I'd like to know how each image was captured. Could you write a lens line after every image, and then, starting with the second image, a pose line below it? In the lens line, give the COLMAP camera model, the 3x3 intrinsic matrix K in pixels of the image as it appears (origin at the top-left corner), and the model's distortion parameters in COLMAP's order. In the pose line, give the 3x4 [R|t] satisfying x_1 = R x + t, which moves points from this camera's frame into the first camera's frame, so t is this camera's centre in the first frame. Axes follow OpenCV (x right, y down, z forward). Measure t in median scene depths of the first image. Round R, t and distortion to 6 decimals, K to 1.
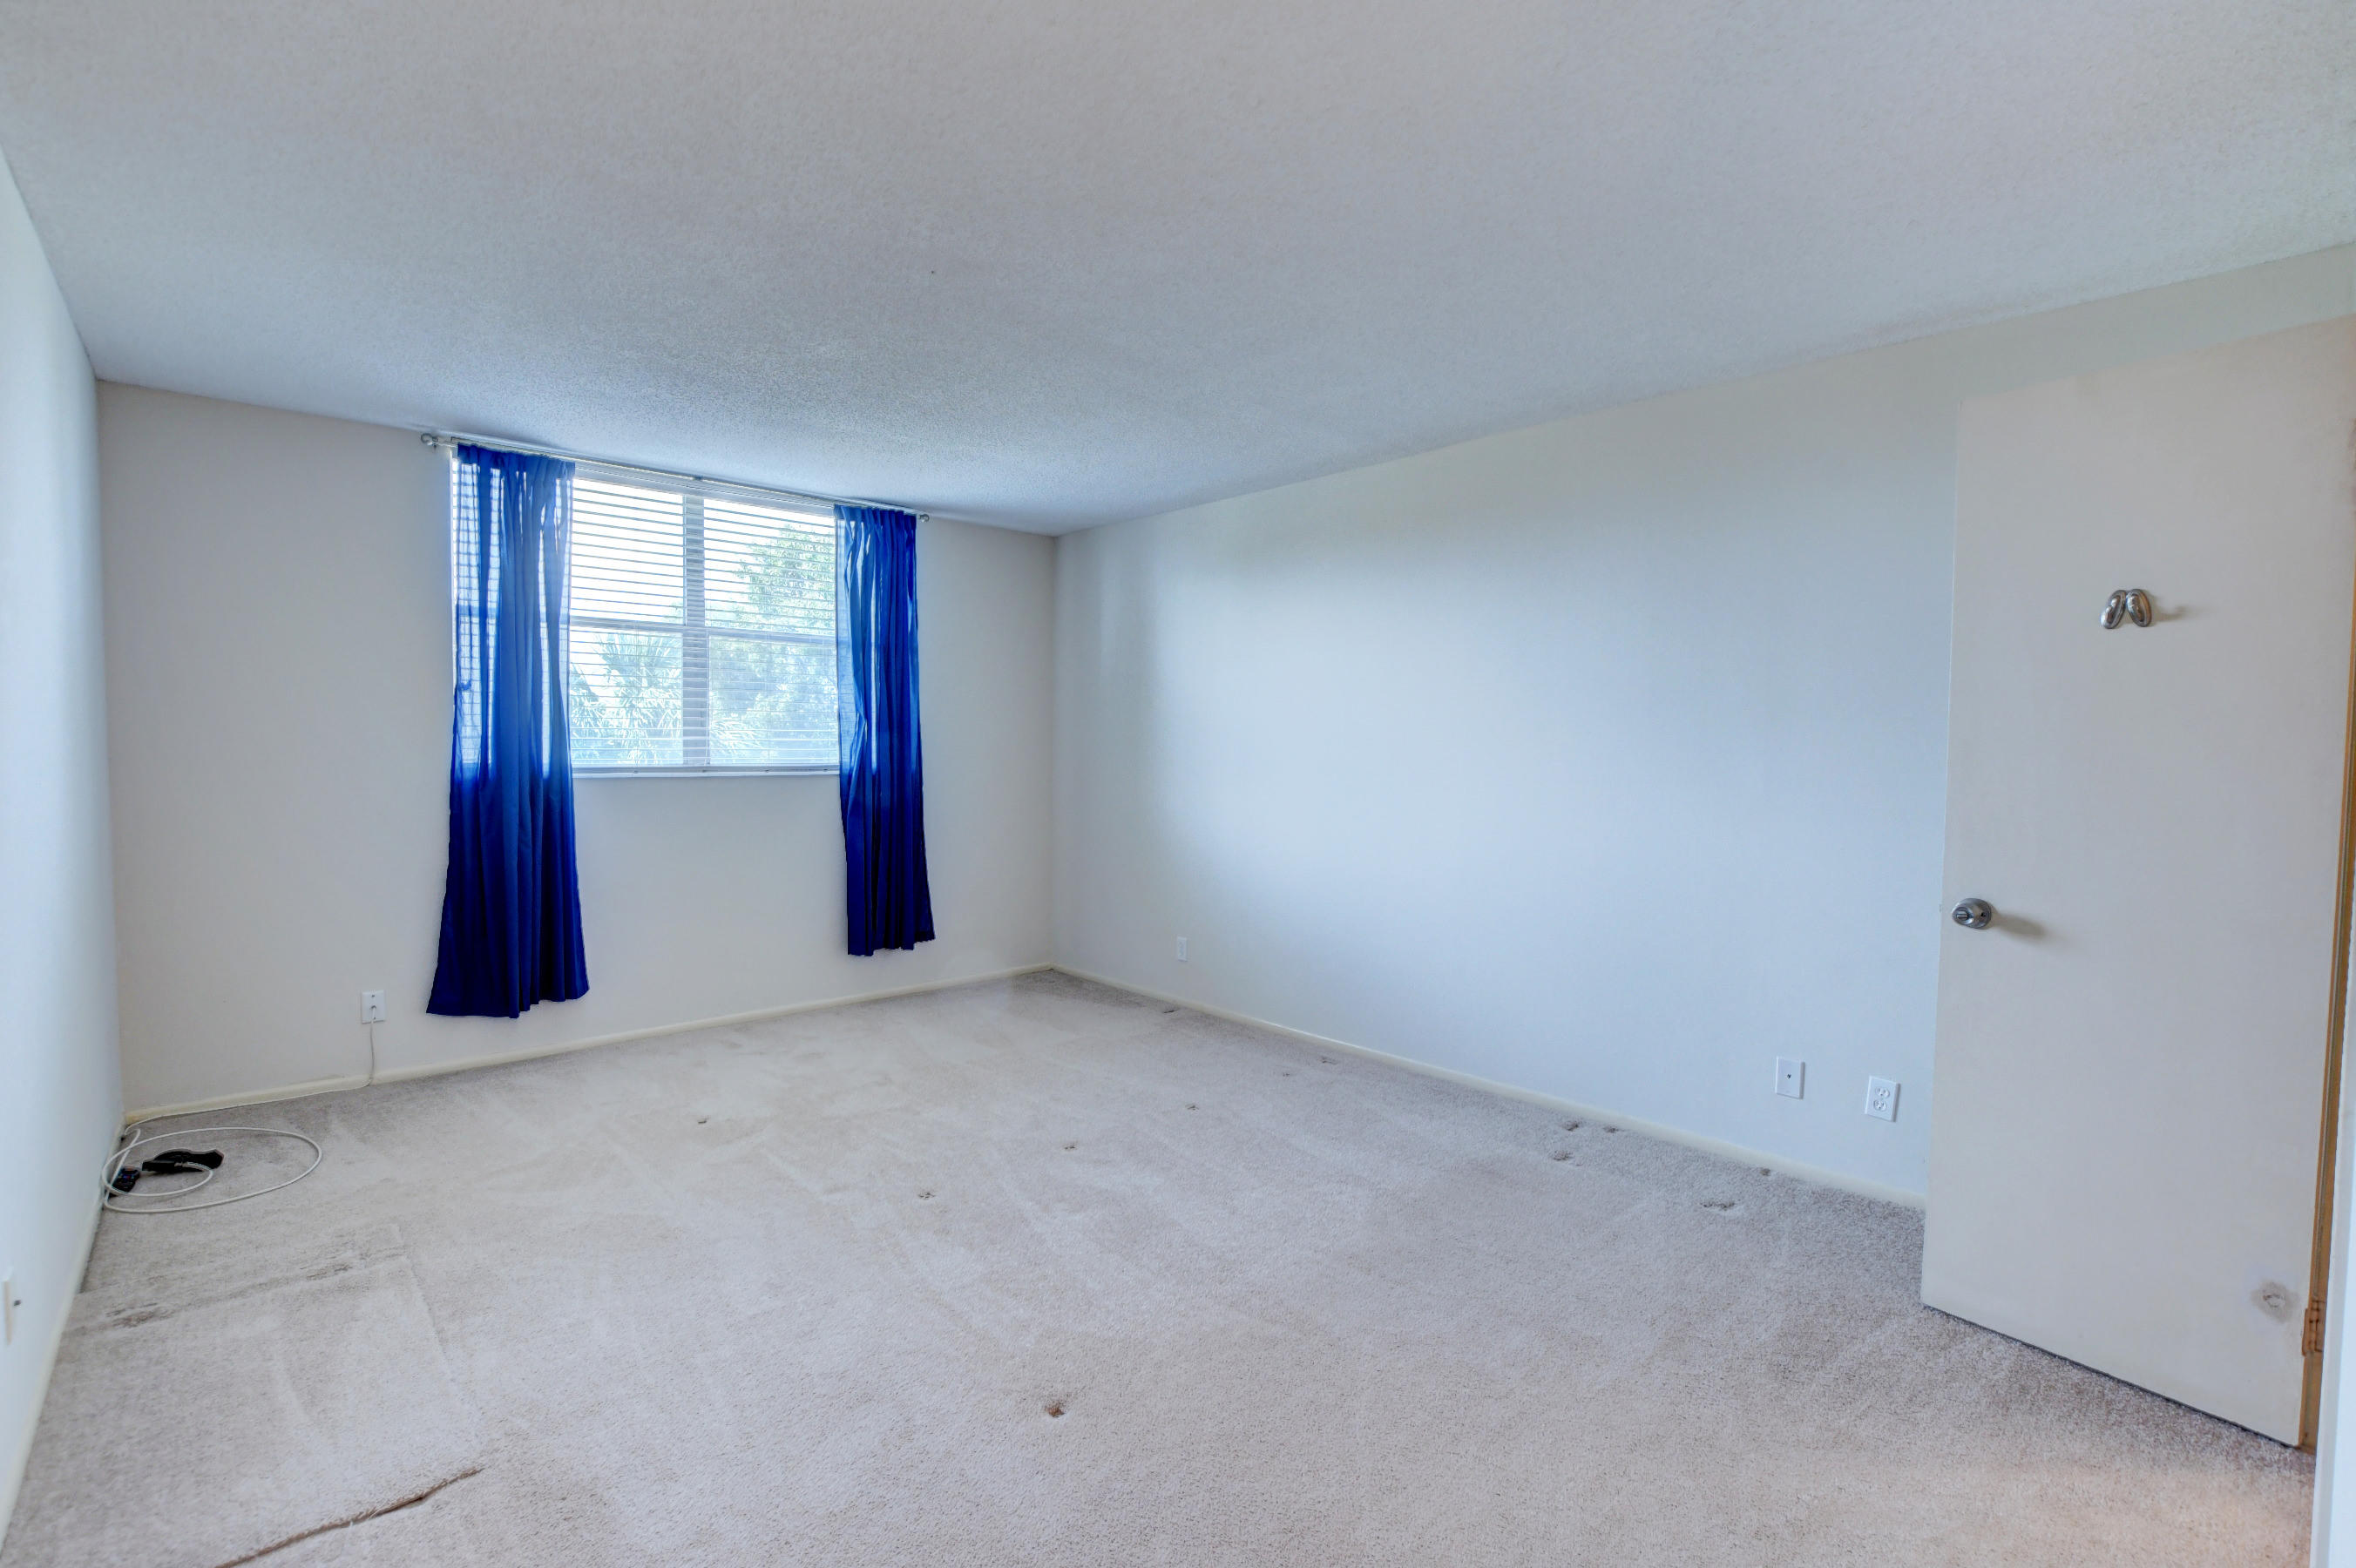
lens RADIAL K [[1020.5, 0, 1147.0], [0, 1020.5, 791.4], [0, 0, 1]] dist [-0.028744, 0.000054]
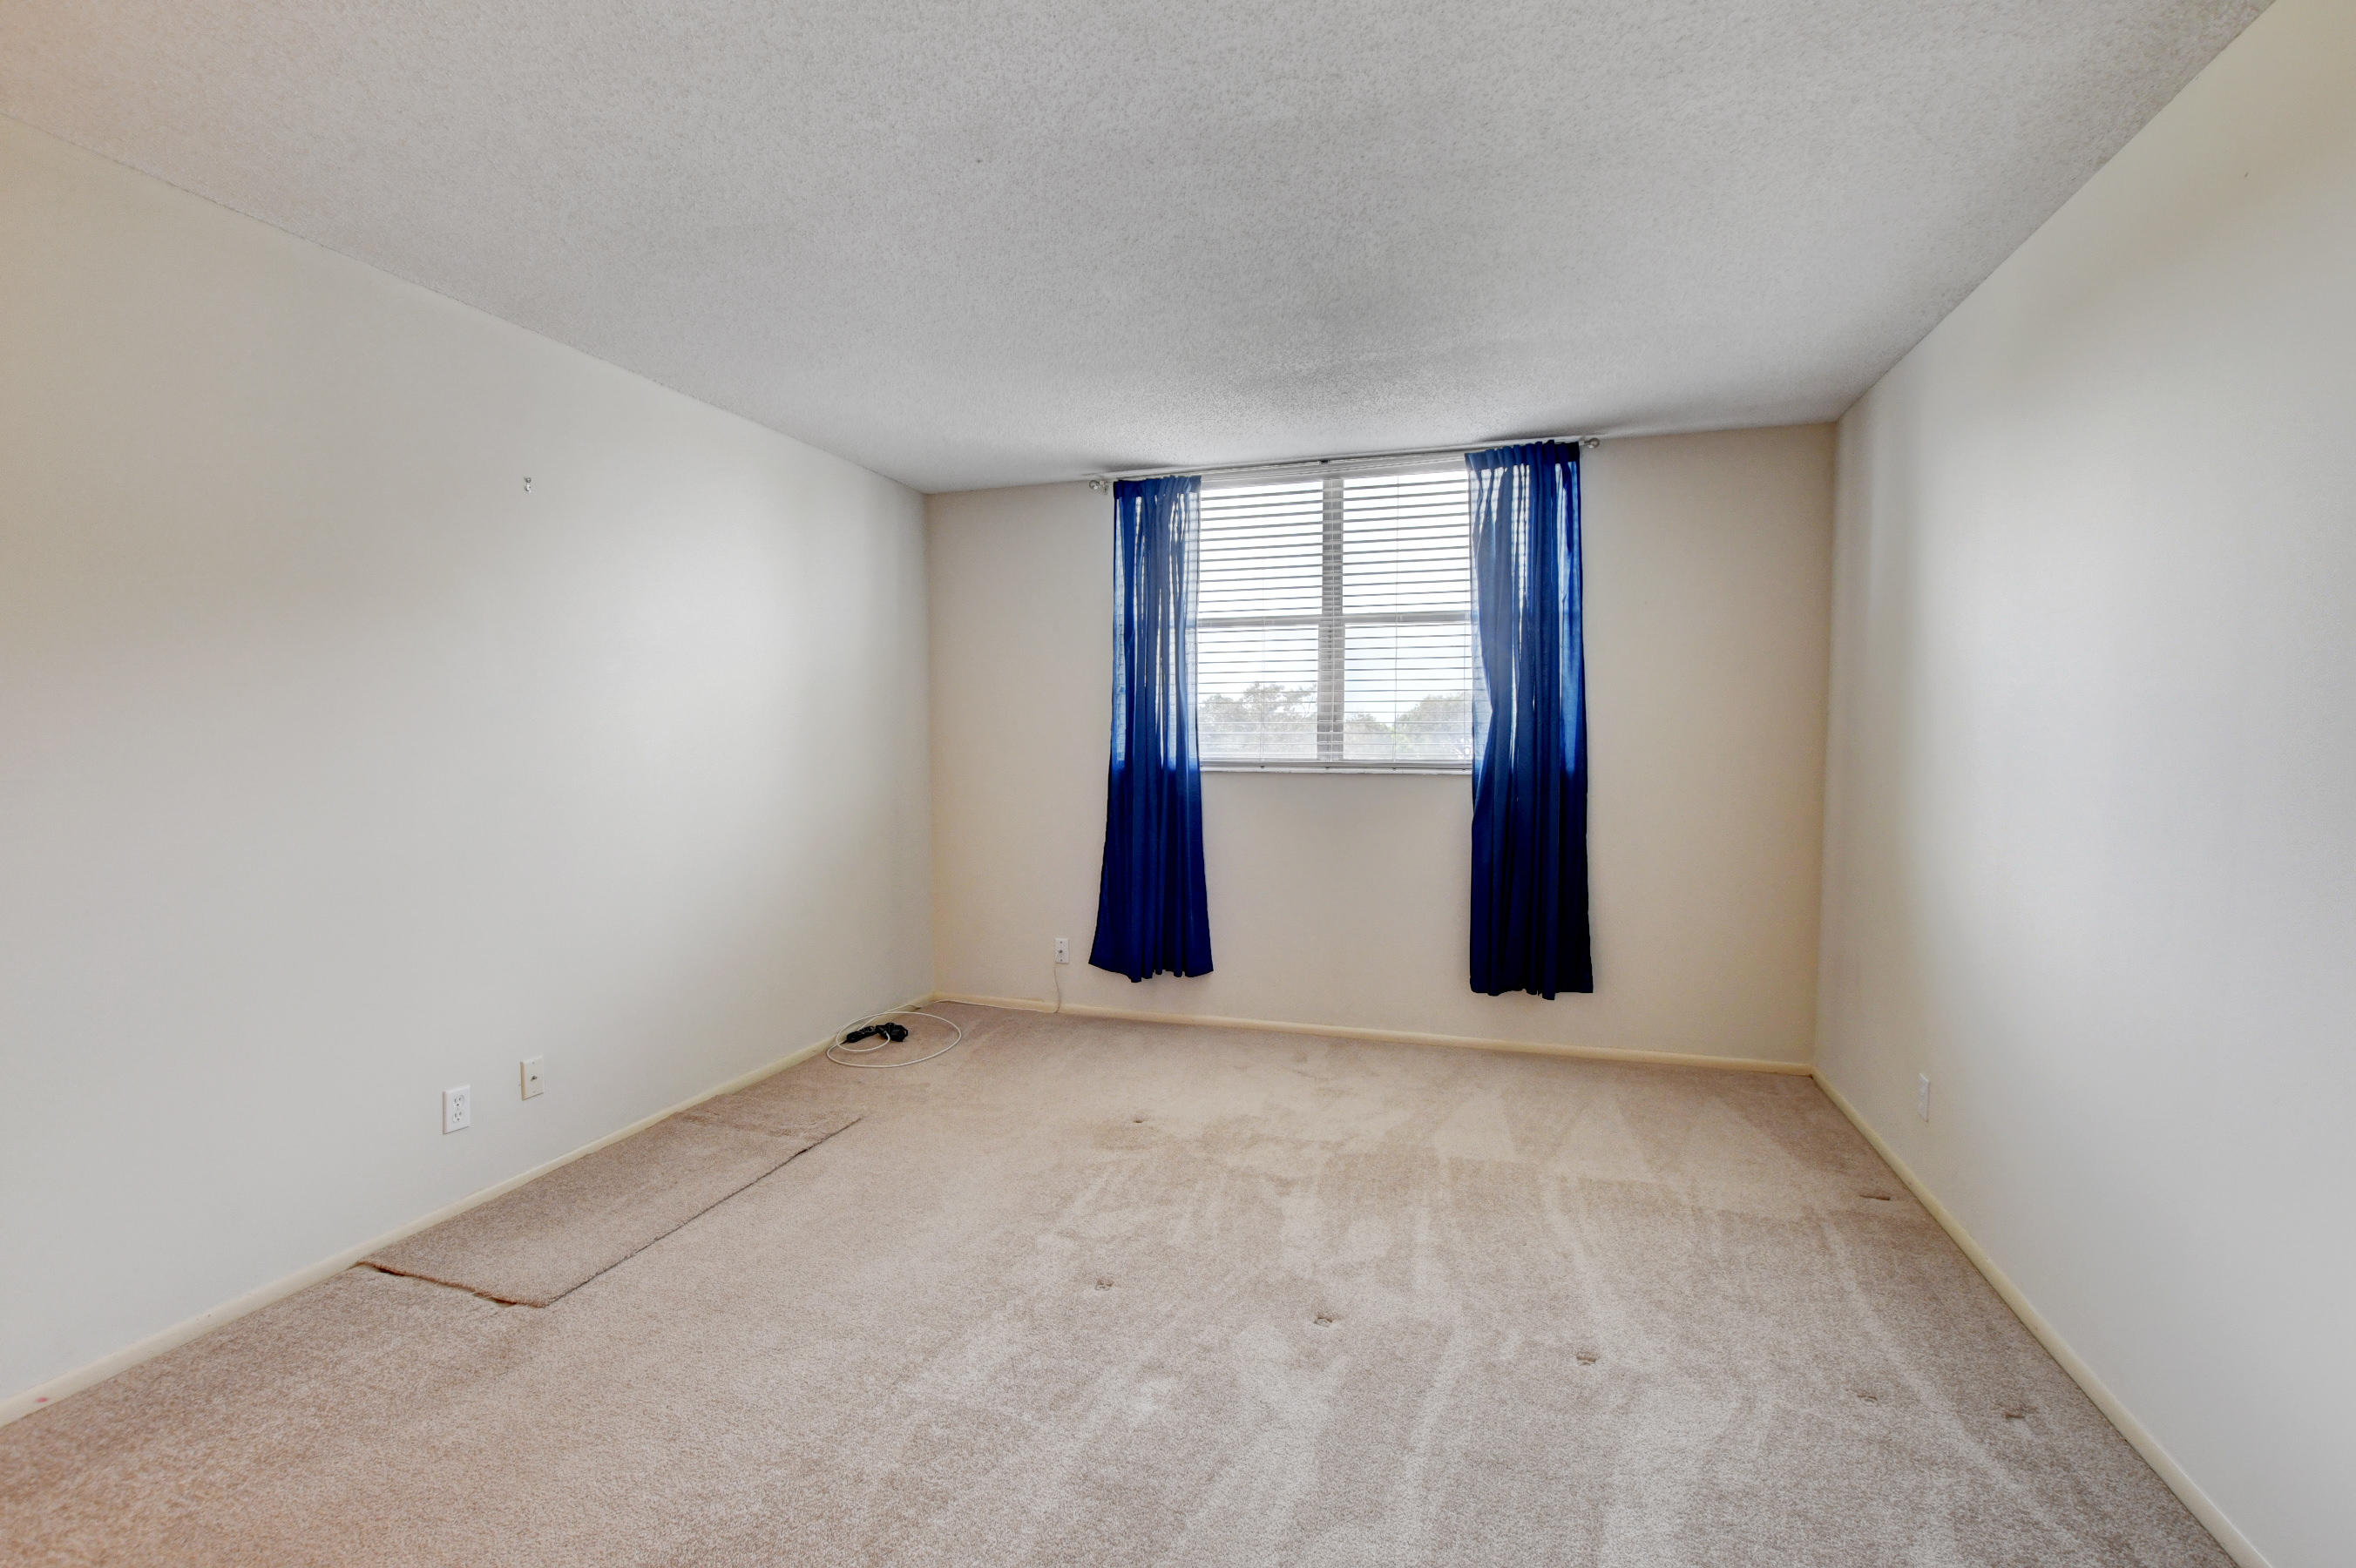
lens RADIAL K [[1020.5, 0, 1147.0], [0, 1020.5, 791.4], [0, 0, 1]] dist [-0.028744, 0.000054]
pose [[0.512752, 0.040707, -0.857571, 0.330084], [-0.033460, 0.999064, 0.027416, -0.019677], [0.857884, 0.014637, 0.513634, 0.395393]]
